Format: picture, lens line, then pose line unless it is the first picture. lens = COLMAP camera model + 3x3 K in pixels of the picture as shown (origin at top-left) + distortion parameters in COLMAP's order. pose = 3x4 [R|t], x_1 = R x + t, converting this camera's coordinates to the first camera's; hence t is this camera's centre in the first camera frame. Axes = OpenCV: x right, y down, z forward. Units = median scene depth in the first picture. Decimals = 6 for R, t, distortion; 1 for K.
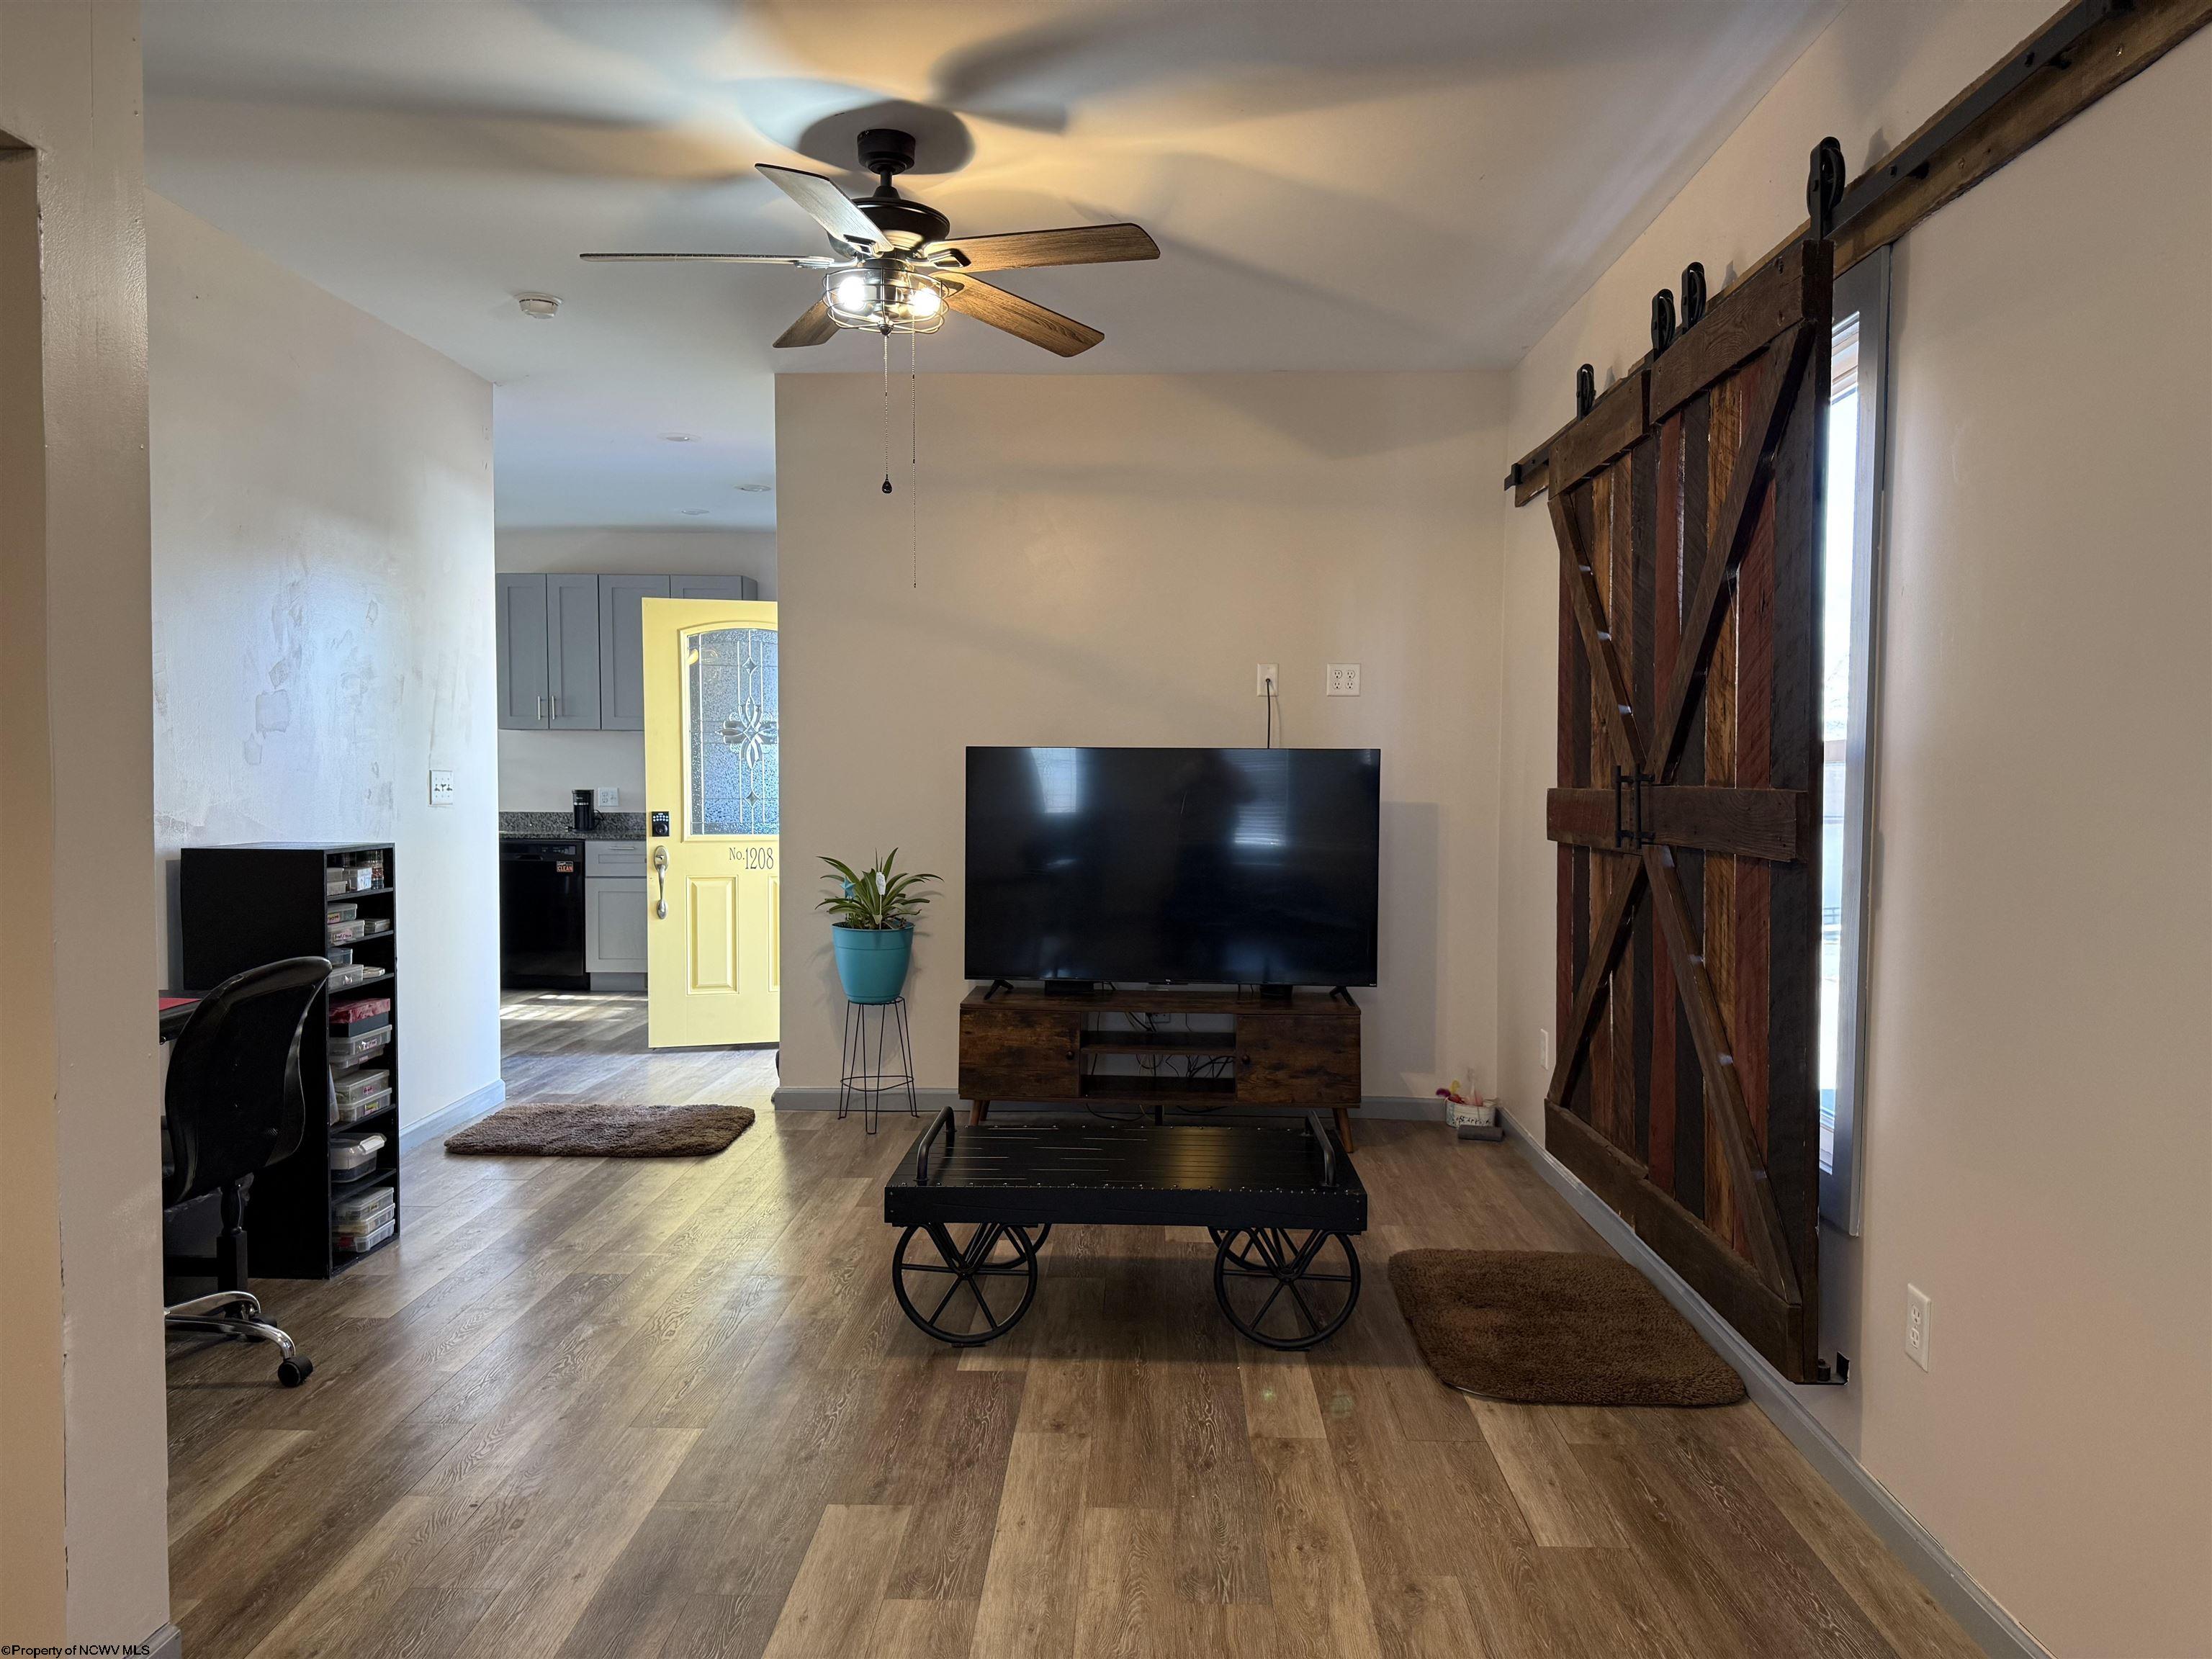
lens RADIAL K [[1540.3, 0, 1104.1], [0, 1540.3, 828.0], [0, 0, 1]] dist [0.035003, -0.000063]
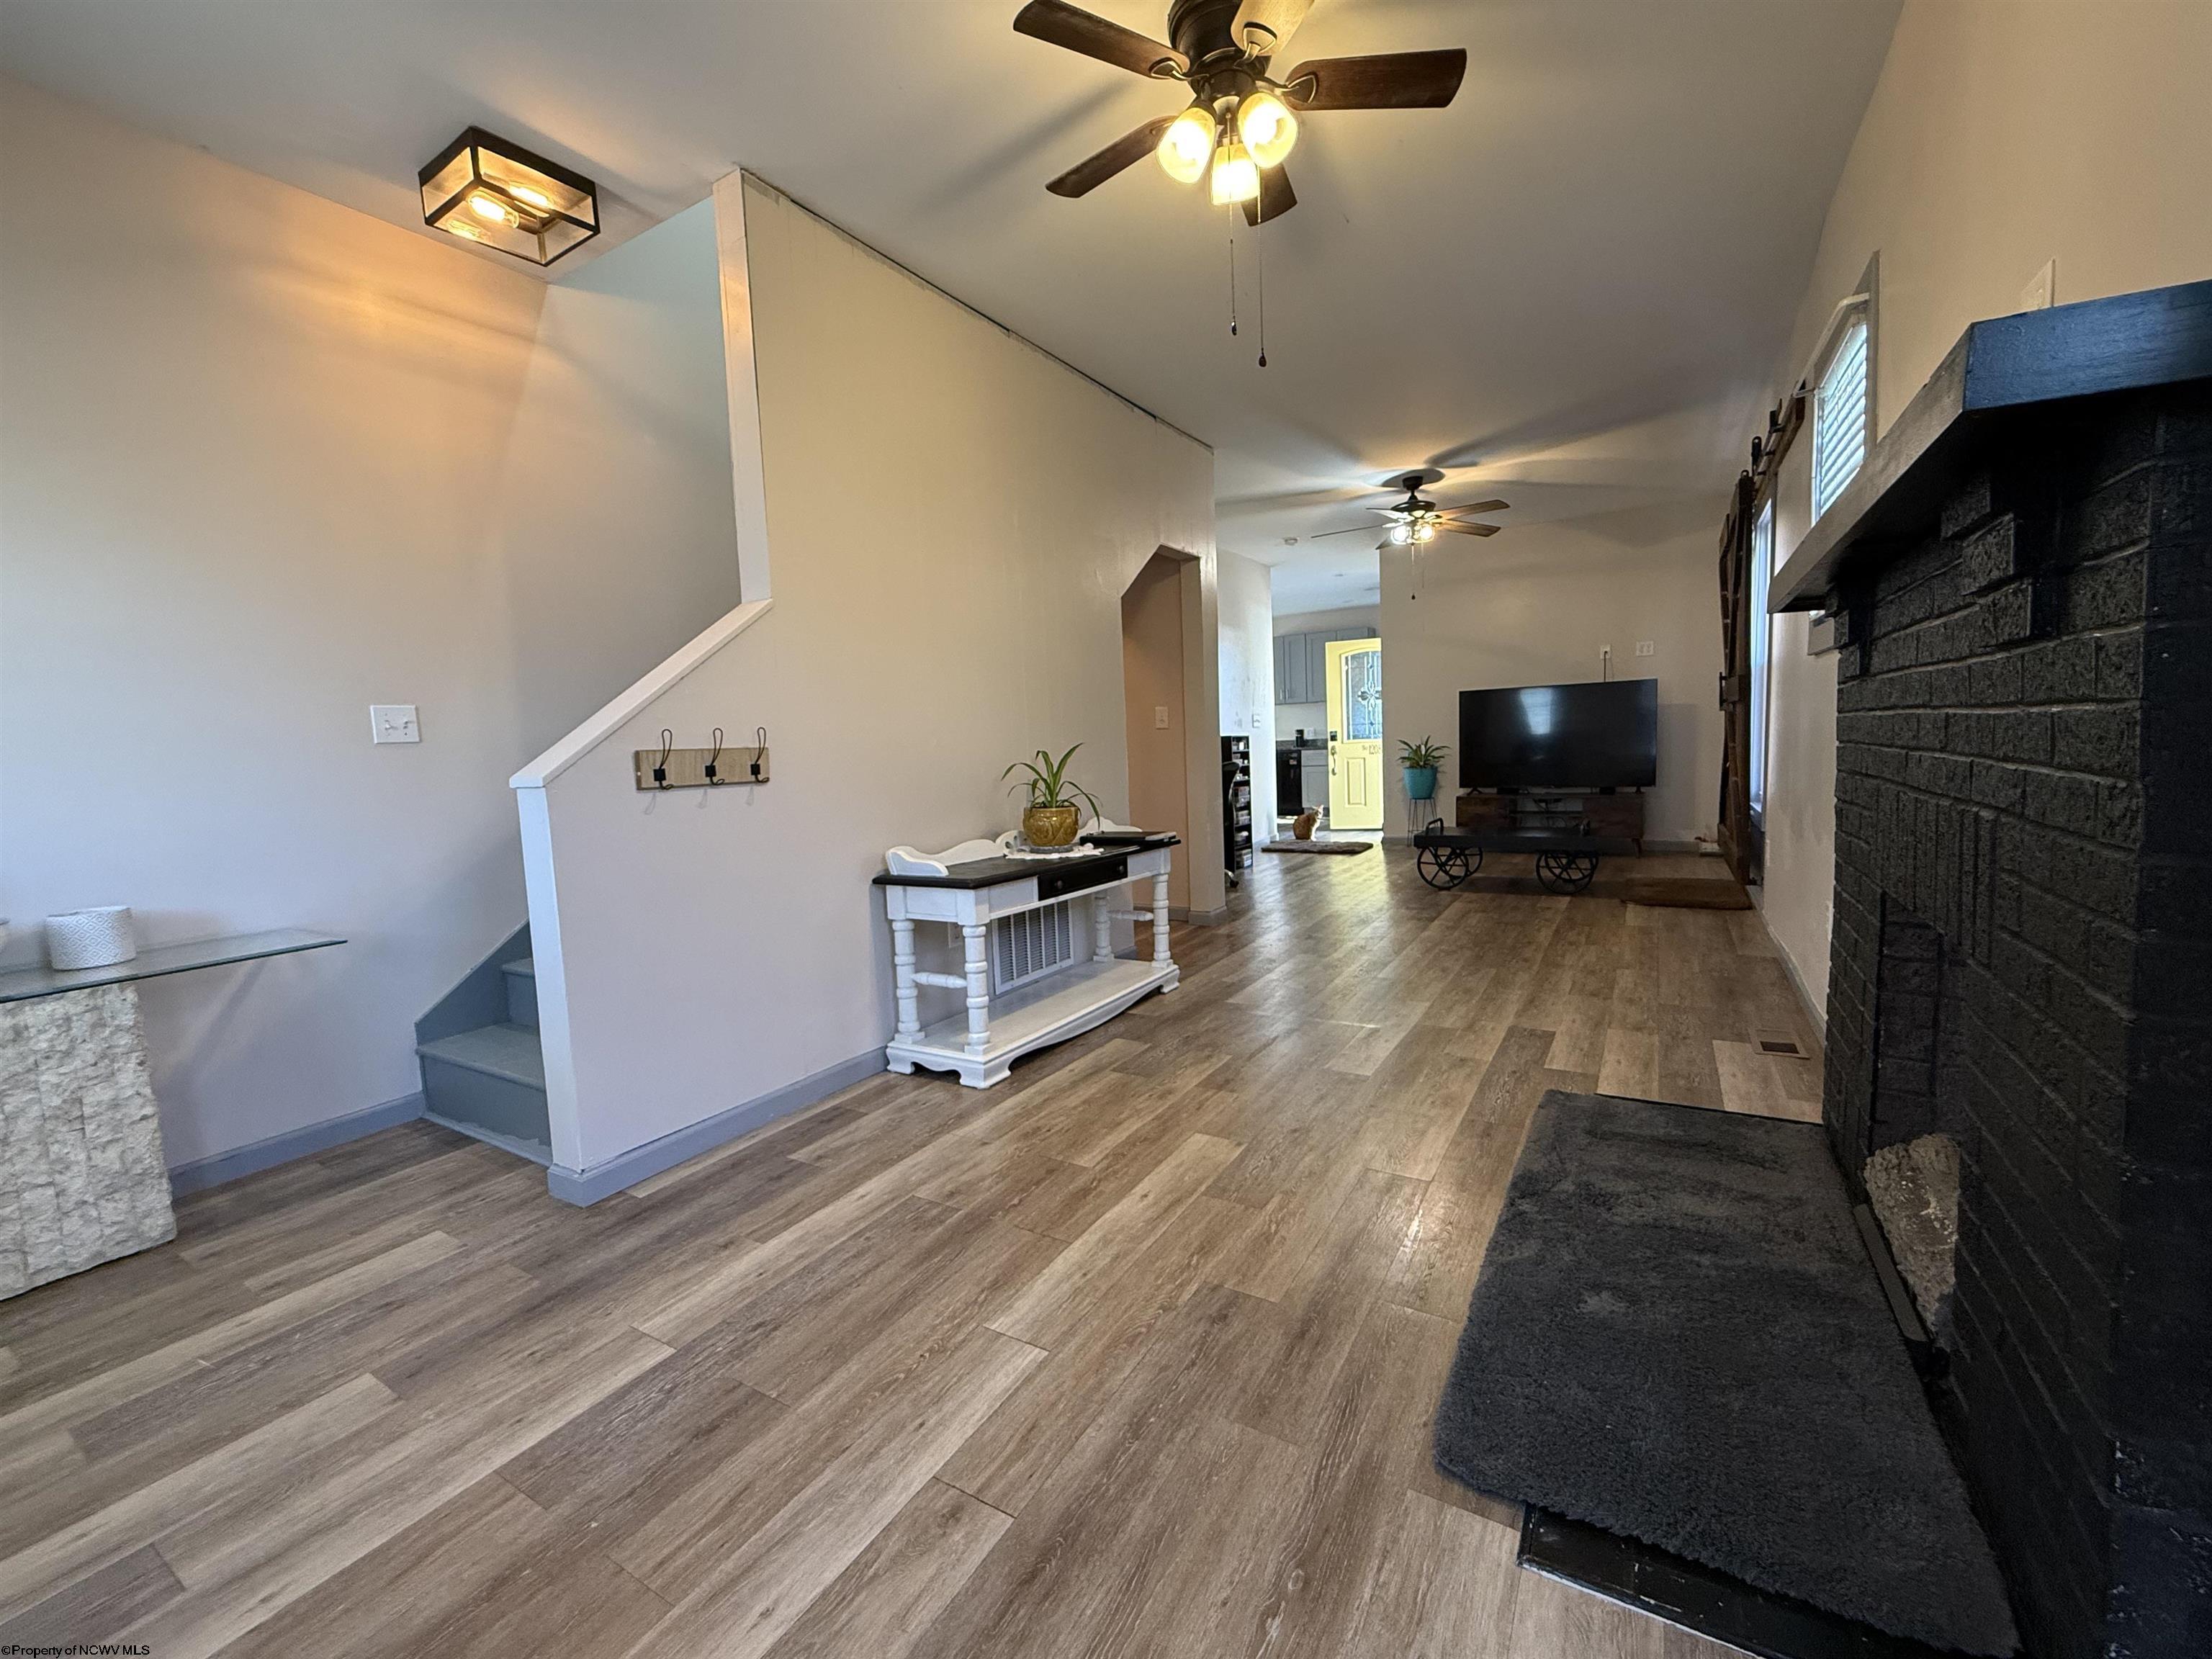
lens RADIAL K [[887.1, 0, 1106.0], [0, 887.1, 829.5], [0, 0, 1]] dist [-0.000417, 0.000126]
pose [[0.865991, 0.005757, -0.500027, 0.129970], [0.028067, 0.997798, 0.060095, 0.065330], [0.499272, -0.066076, 0.863922, -0.507938]]
